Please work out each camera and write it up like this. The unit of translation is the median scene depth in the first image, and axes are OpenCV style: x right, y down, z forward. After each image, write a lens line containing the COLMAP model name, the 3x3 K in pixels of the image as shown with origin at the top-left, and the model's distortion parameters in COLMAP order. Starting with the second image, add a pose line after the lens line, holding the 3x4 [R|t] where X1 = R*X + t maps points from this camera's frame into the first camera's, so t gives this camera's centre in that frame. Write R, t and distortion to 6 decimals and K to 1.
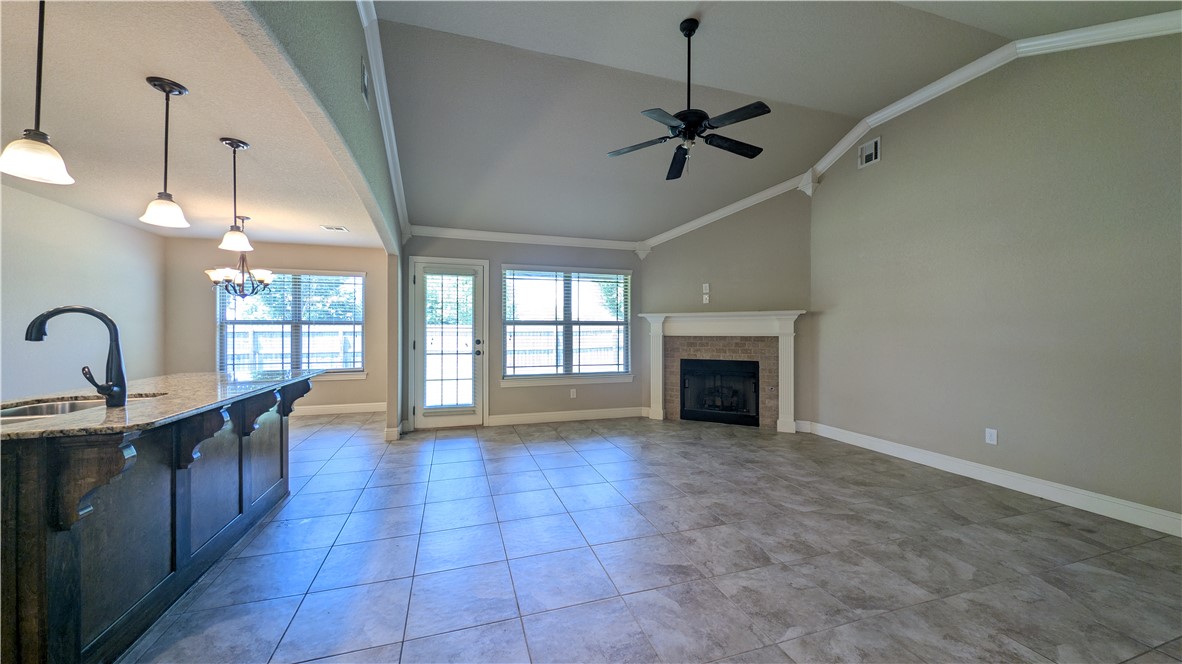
lens RADIAL K [[416.9, 0, 587.3], [0, 416.9, 332.3], [0, 0, 1]] dist [0.001747, -0.001854]
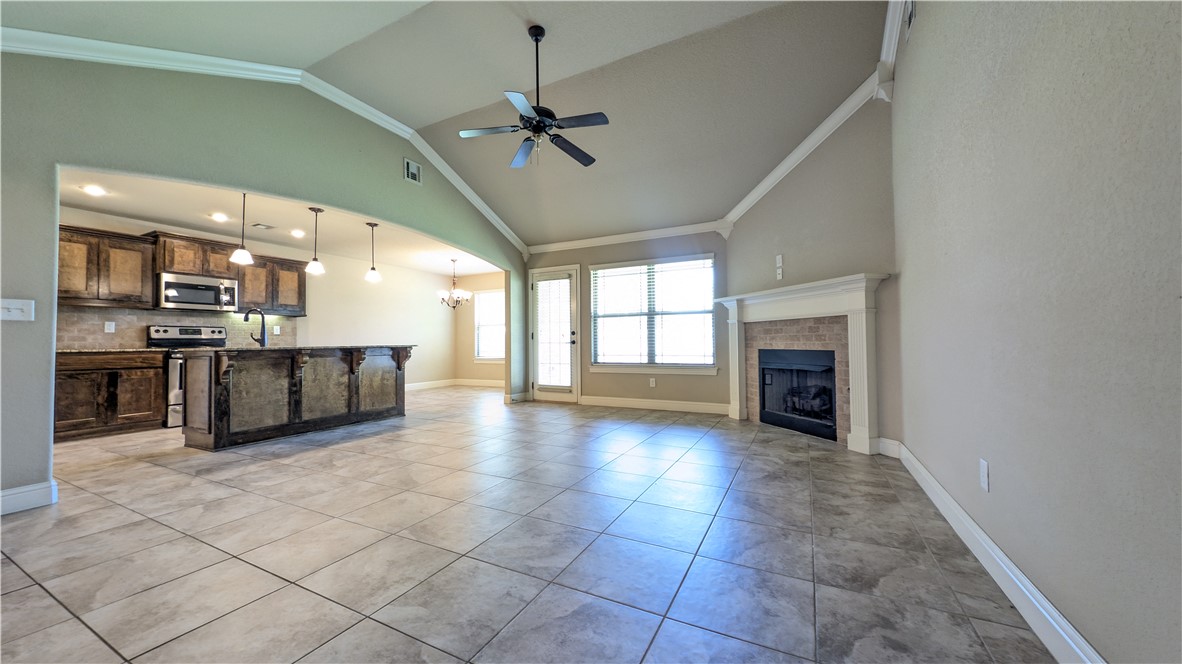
lens RADIAL K [[416.9, 0, 587.3], [0, 416.9, 332.3], [0, 0, 1]] dist [0.001747, -0.001854]
pose [[0.711566, -0.023552, -0.702225, 0.608017], [0.010271, 0.999680, -0.023121, 0.049014], [0.702545, 0.009239, 0.711580, 0.174412]]
